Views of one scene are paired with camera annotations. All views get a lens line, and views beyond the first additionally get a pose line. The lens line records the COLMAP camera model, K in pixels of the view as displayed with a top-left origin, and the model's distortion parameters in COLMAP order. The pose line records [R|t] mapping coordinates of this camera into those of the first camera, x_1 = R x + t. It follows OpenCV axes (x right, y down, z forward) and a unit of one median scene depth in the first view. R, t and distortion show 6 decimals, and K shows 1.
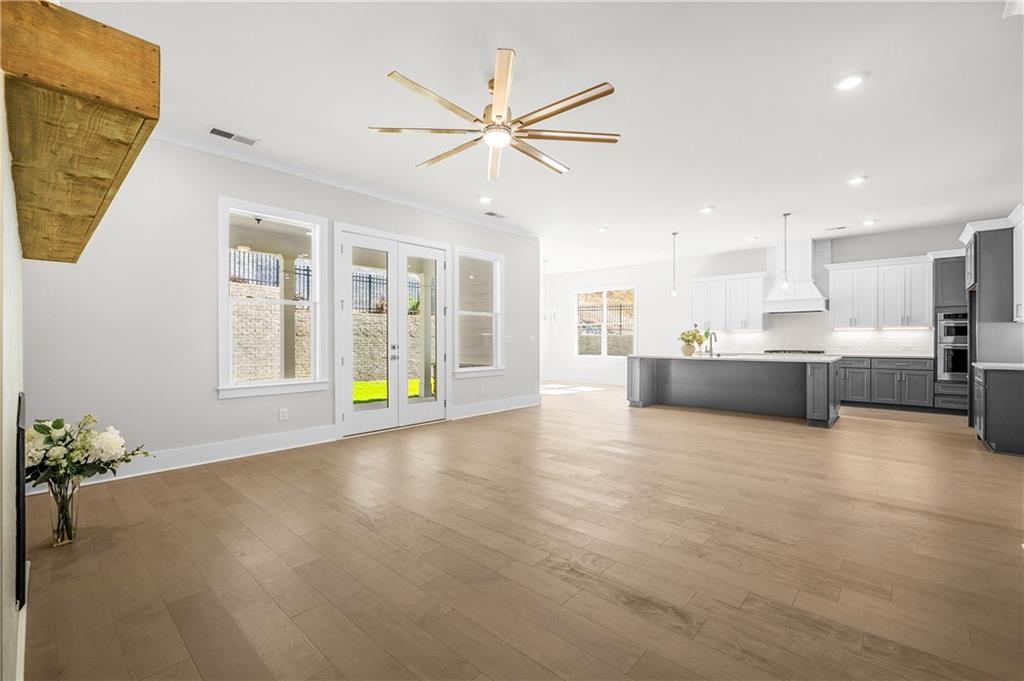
lens RADIAL K [[435.8, 0, 510.6], [0, 435.8, 341.9], [0, 0, 1]] dist [-0.001085, -0.001221]
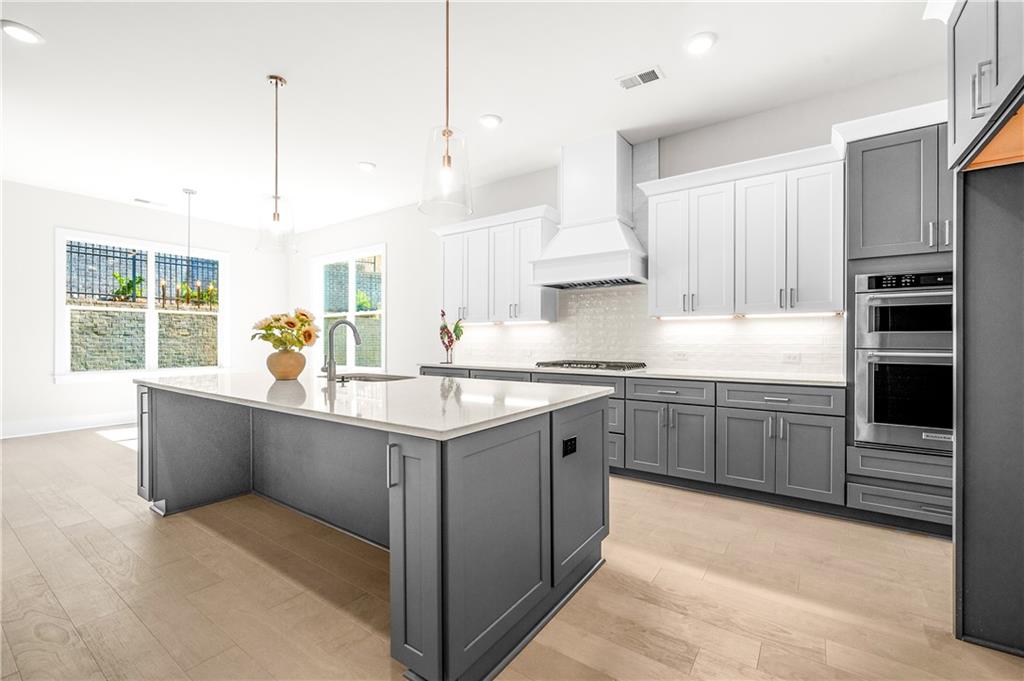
lens RADIAL K [[435.8, 0, 515.9], [0, 435.8, 342.7], [0, 0, 1]] dist [-0.001085, -0.001221]
pose [[0.990401, 0.003180, 0.138189, 0.604567], [-0.003066, 0.999995, -0.001037, -0.001704], [-0.138192, 0.000603, 0.990405, 0.632467]]
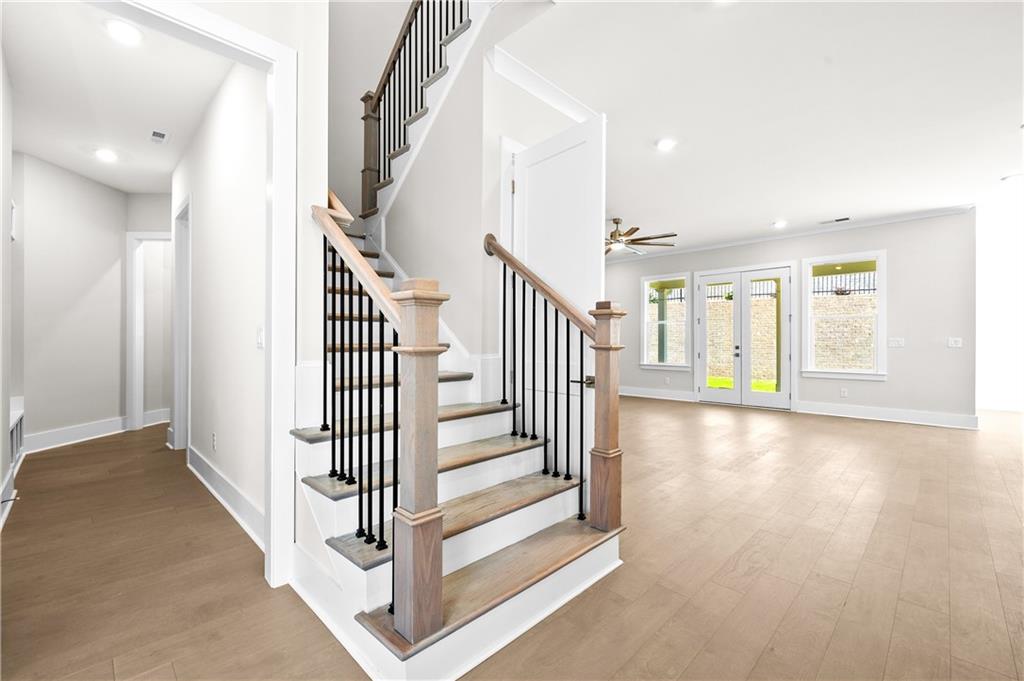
lens RADIAL K [[435.8, 0, 514.1], [0, 435.8, 342.4], [0, 0, 1]] dist [-0.001085, -0.001221]
pose [[-0.031606, -0.001508, -0.999499, 0.972721], [-0.005533, 0.999984, -0.001334, 0.000987], [0.999485, 0.005488, -0.031614, 0.267999]]
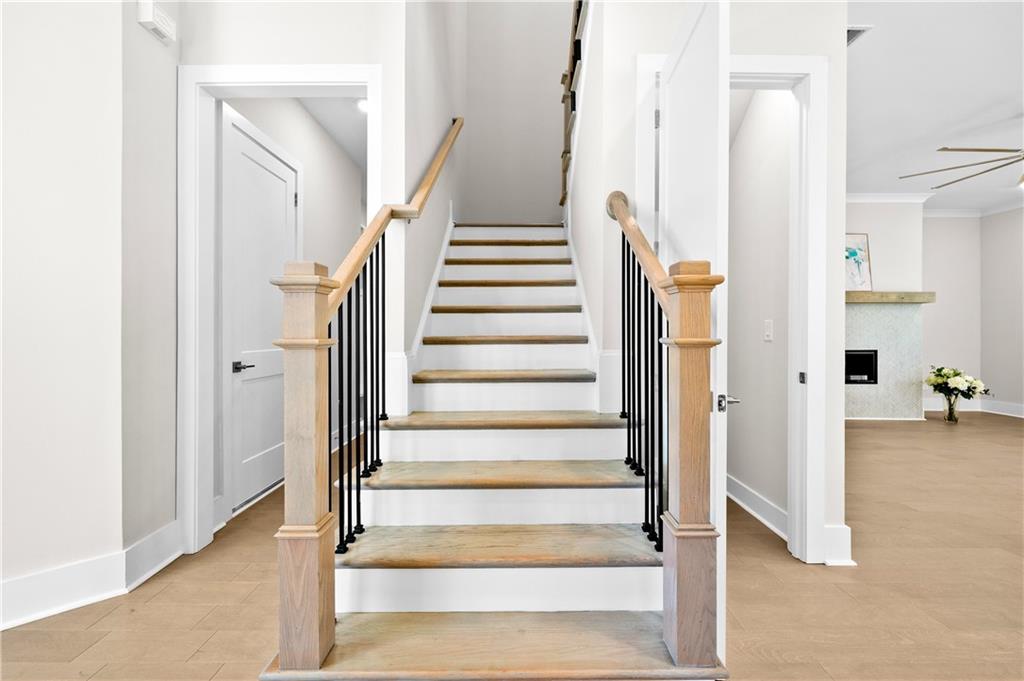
lens RADIAL K [[435.8, 0, 516.8], [0, 435.8, 335.4], [0, 0, 1]] dist [-0.001085, -0.001221]
pose [[-0.734657, -0.000297, -0.678439, 0.816157], [-0.003843, 0.999986, 0.003723, 0.000176], [0.678428, 0.005342, -0.734648, 0.423002]]
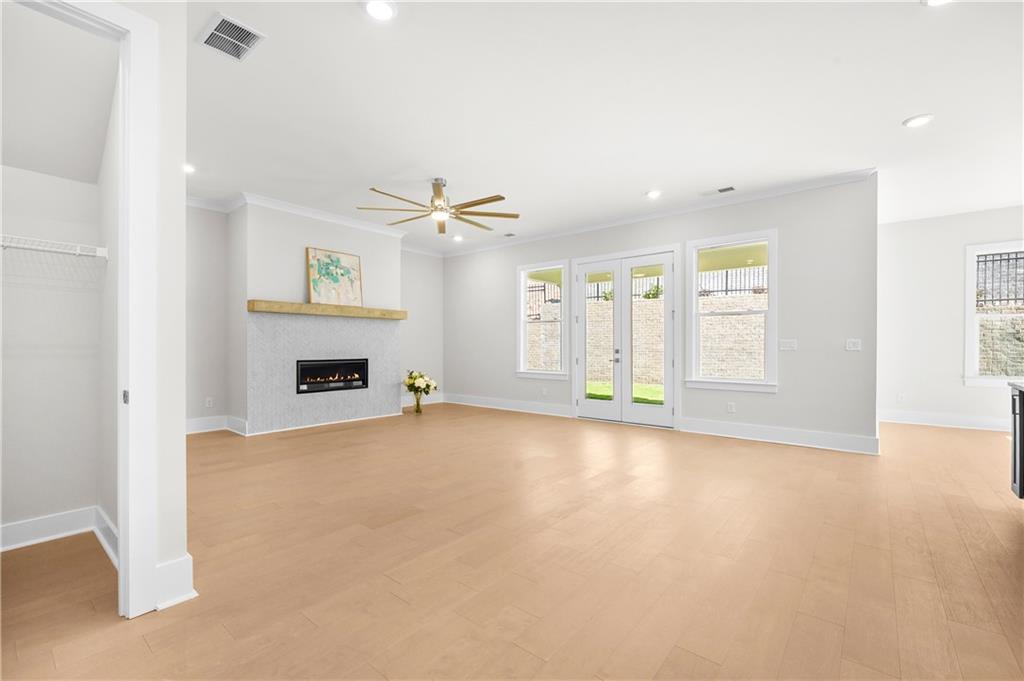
lens RADIAL K [[435.8, 0, 520.9], [0, 435.8, 349.4], [0, 0, 1]] dist [-0.001085, -0.001221]
pose [[0.067670, 0.007351, -0.997681, 0.721130], [-0.004906, 0.999963, 0.007035, -0.000277], [0.997696, 0.004419, 0.067703, 0.557610]]
